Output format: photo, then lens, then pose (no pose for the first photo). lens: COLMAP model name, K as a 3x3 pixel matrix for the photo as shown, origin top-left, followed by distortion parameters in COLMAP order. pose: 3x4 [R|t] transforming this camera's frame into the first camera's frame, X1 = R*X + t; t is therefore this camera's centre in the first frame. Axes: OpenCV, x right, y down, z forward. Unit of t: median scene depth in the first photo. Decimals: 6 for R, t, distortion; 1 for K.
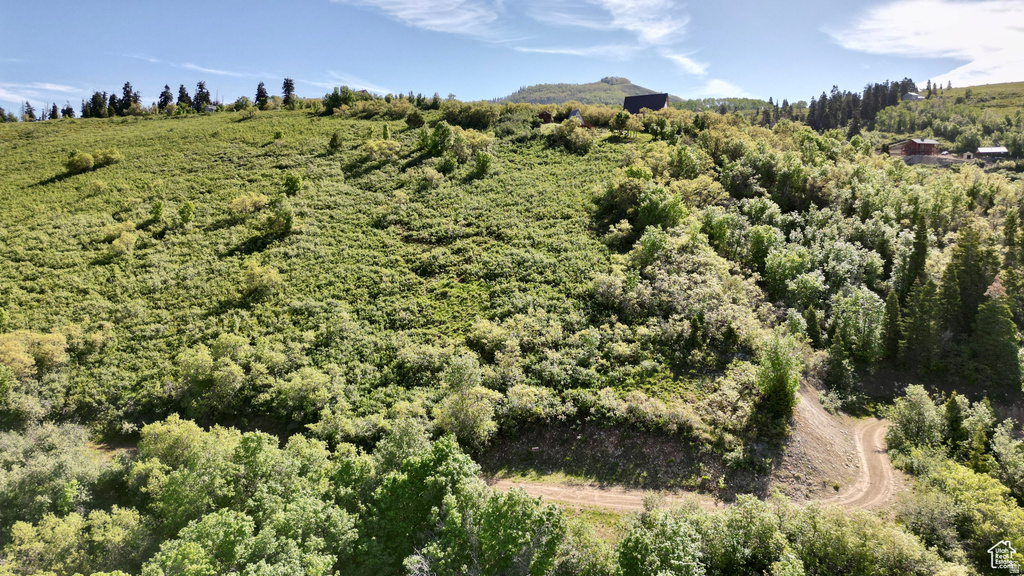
lens RADIAL K [[715.2, 0, 511.3], [0, 715.2, 284.0], [0, 0, 1]] dist [0.079515, -0.078664]
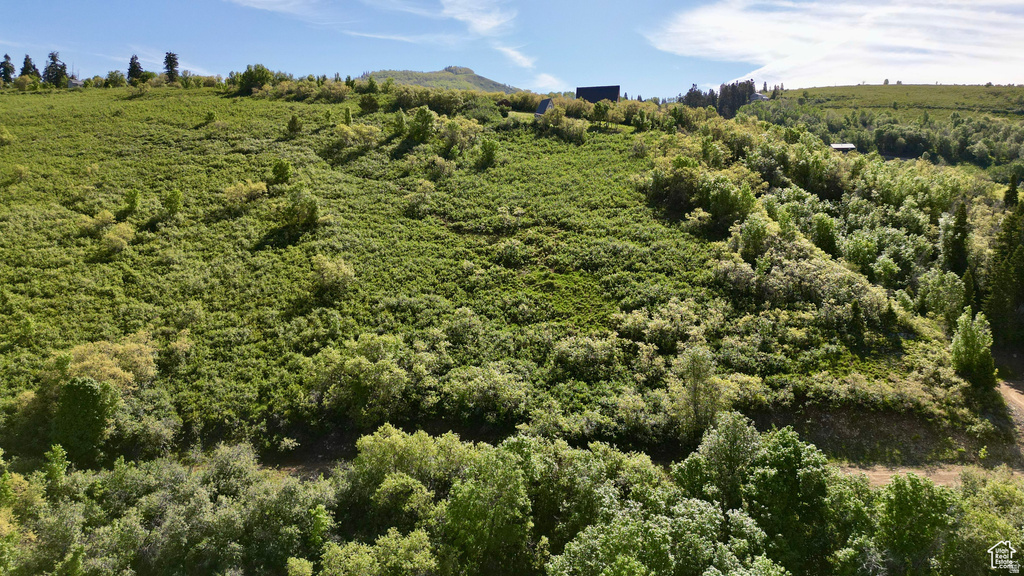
lens RADIAL K [[715.2, 0, 510.9], [0, 715.2, 283.5], [0, 0, 1]] dist [0.079515, -0.078664]
pose [[0.974548, -0.026357, 0.222623, -0.246671], [0.023190, 0.999589, 0.016830, -0.004305], [-0.222976, -0.011239, 0.974759, 0.042003]]
